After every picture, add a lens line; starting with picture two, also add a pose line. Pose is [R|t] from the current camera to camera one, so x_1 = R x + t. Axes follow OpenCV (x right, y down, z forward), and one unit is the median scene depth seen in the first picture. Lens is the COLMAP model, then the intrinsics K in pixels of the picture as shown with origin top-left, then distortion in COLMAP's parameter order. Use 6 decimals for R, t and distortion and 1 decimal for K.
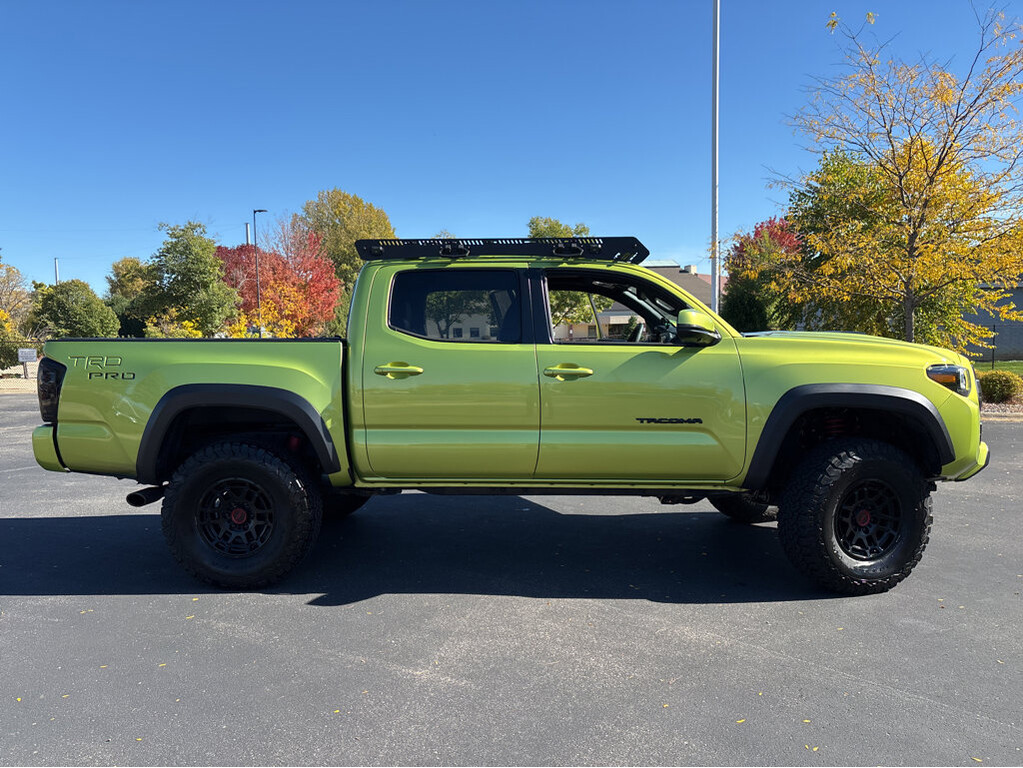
lens RADIAL K [[768.1, 0, 510.4], [0, 768.1, 381.6], [0, 0, 1]] dist [0.052246, -0.057445]
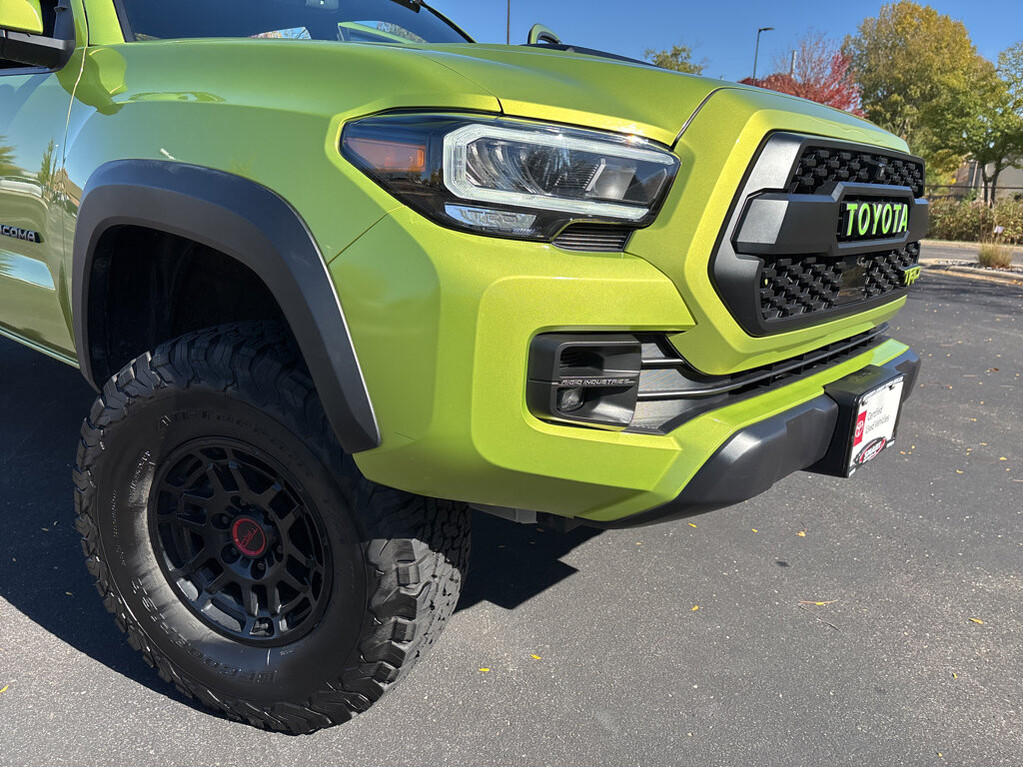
lens RADIAL K [[768.1, 0, 514.0], [0, 768.1, 391.1], [0, 0, 1]] dist [0.052246, -0.057445]
pose [[0.777062, 0.205228, -0.595027, 0.750110], [-0.079595, 0.969801, 0.230545, 0.009534], [0.624372, -0.131786, 0.769930, 0.782701]]
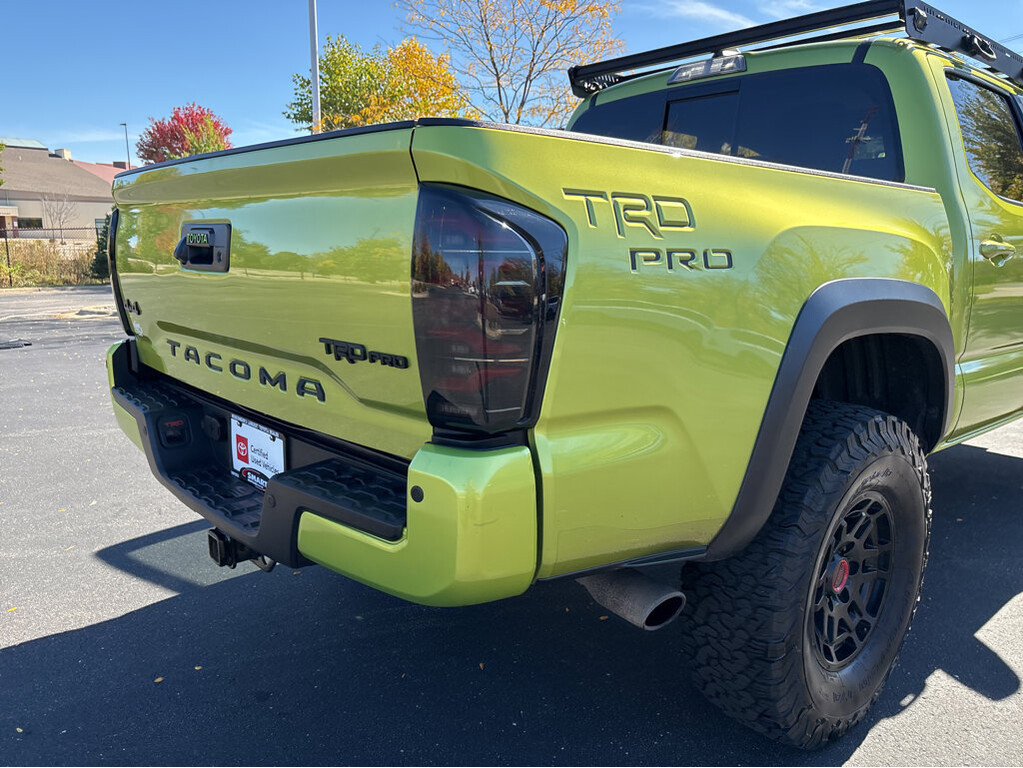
lens RADIAL K [[768.1, 0, 510.9], [0, 768.1, 387.2], [0, 0, 1]] dist [0.052246, -0.057445]
pose [[0.721093, -0.108211, 0.684335, -0.786251], [0.018201, 0.990346, 0.137419, -0.000235], [-0.692599, -0.086636, 0.716101, 0.818164]]
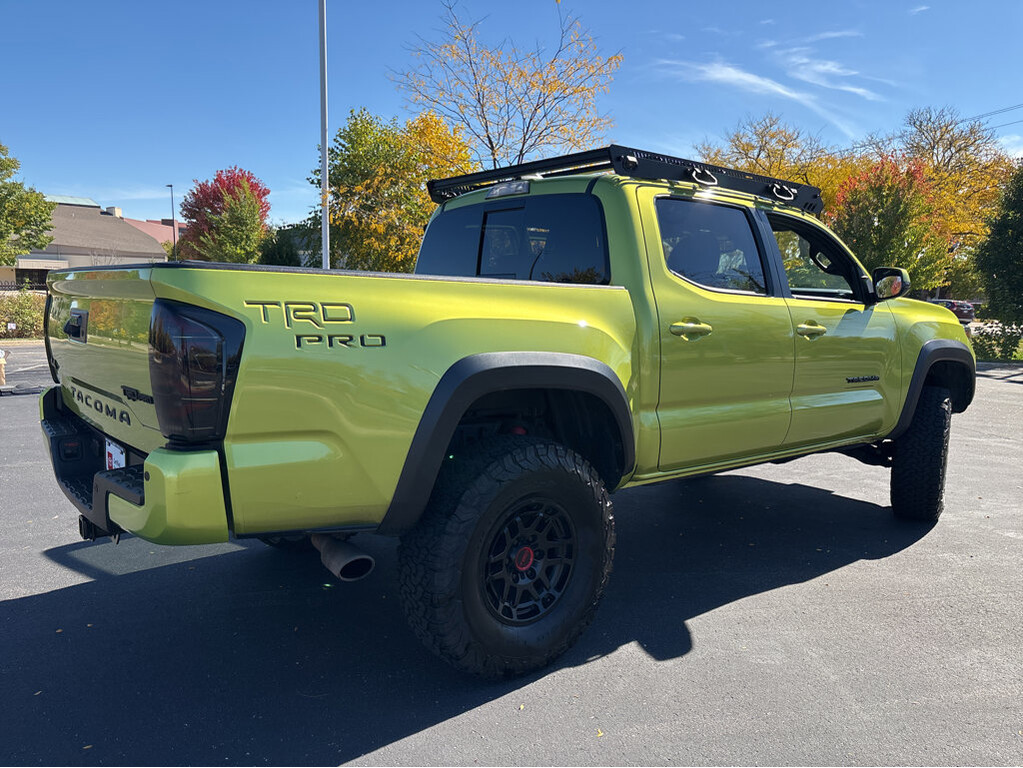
lens RADIAL K [[768.1, 0, 508.1], [0, 768.1, 386.6], [0, 0, 1]] dist [0.052246, -0.057445]
pose [[0.752539, -0.051051, 0.656566, -0.770512], [0.008757, 0.997678, 0.067538, -0.010514], [-0.658489, -0.045075, 0.751239, 0.536907]]
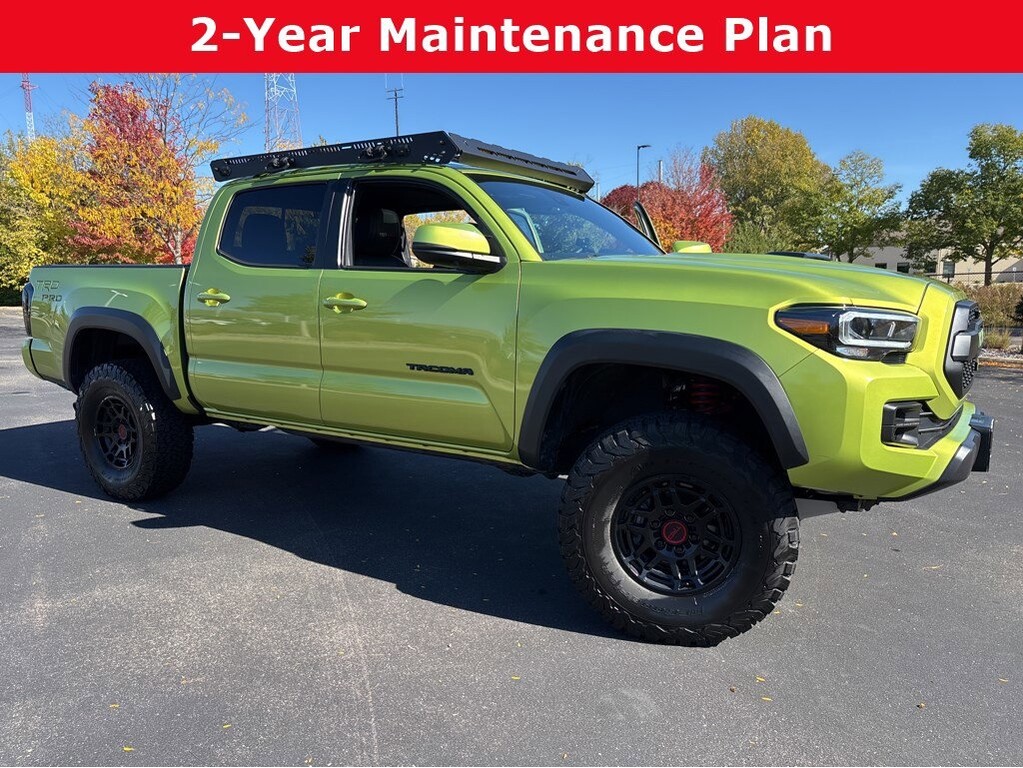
lens RADIAL K [[768.1, 0, 511.8], [0, 768.1, 387.6], [0, 0, 1]] dist [0.052246, -0.057445]
pose [[0.859058, 0.076222, -0.506172, 0.648360], [-0.031728, 0.994879, 0.095966, -0.007232], [0.510895, -0.066381, 0.857076, 0.360045]]
